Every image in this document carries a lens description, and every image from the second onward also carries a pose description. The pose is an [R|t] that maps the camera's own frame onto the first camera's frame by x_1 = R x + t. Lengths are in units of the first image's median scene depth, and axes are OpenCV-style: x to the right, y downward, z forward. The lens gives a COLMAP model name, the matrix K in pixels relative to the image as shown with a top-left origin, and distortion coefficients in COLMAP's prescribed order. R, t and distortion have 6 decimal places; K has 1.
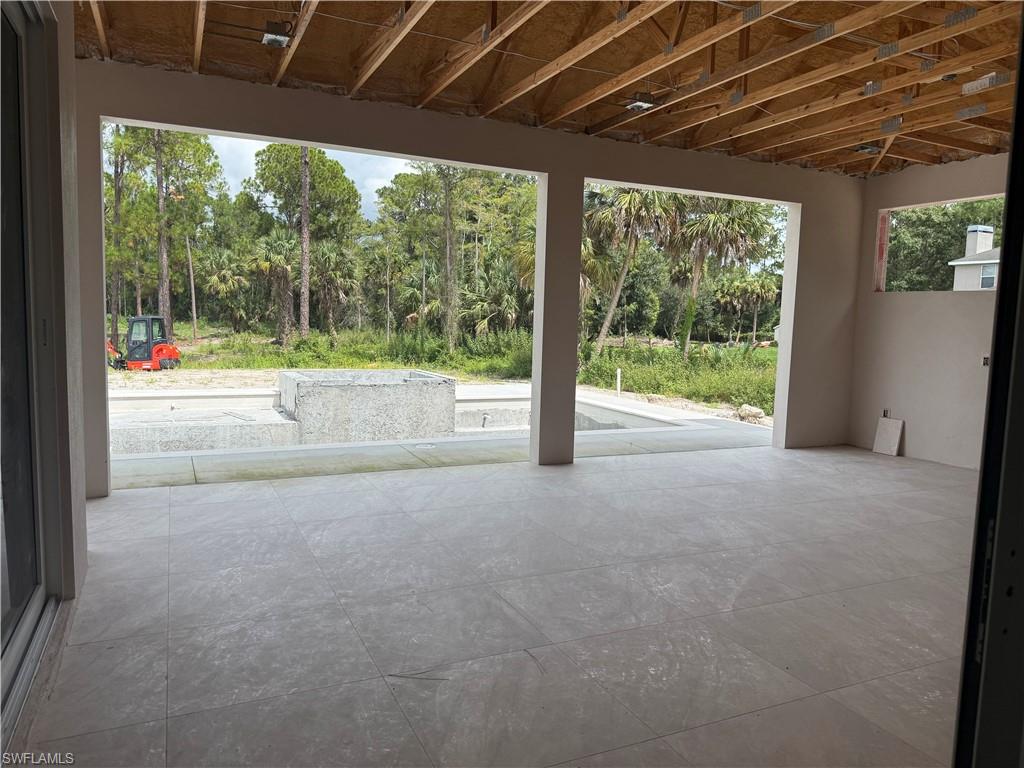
lens RADIAL K [[723.1, 0, 513.6], [0, 723.1, 386.4], [0, 0, 1]] dist [-0.006499, -0.011195]
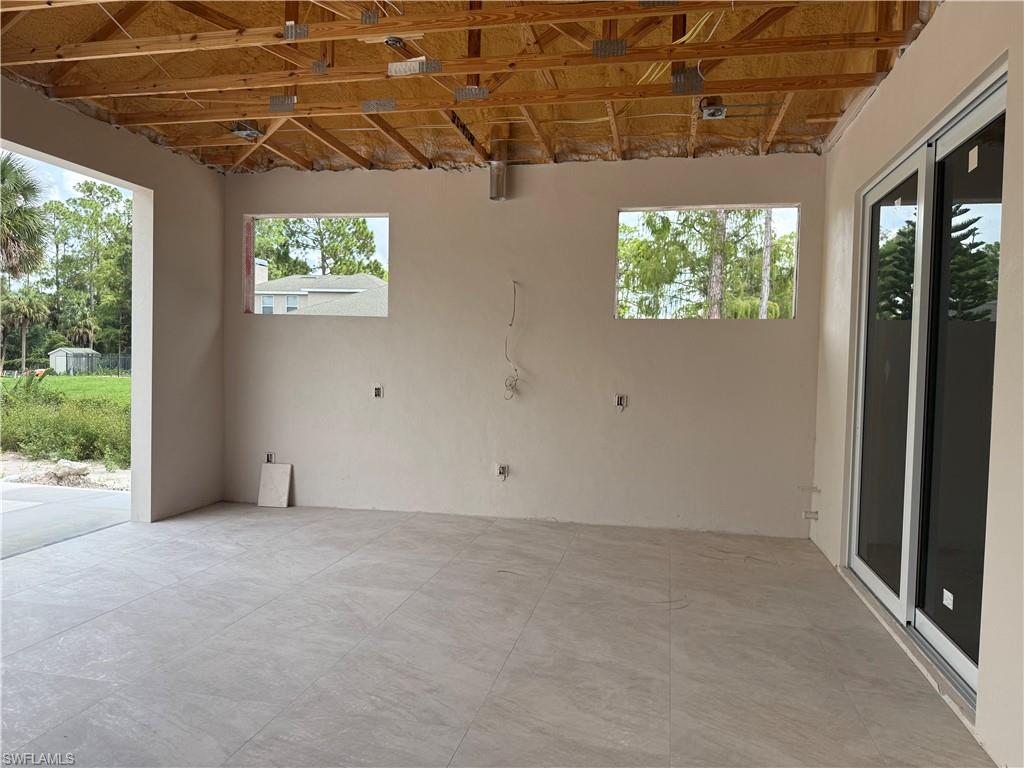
lens RADIAL K [[723.1, 0, 513.1], [0, 723.1, 391.0], [0, 0, 1]] dist [-0.006499, -0.011195]
pose [[0.602865, -0.045888, 0.796522, 0.021863], [0.067615, 0.997692, 0.006302, -0.026101], [-0.794973, 0.050058, 0.604576, 0.262084]]
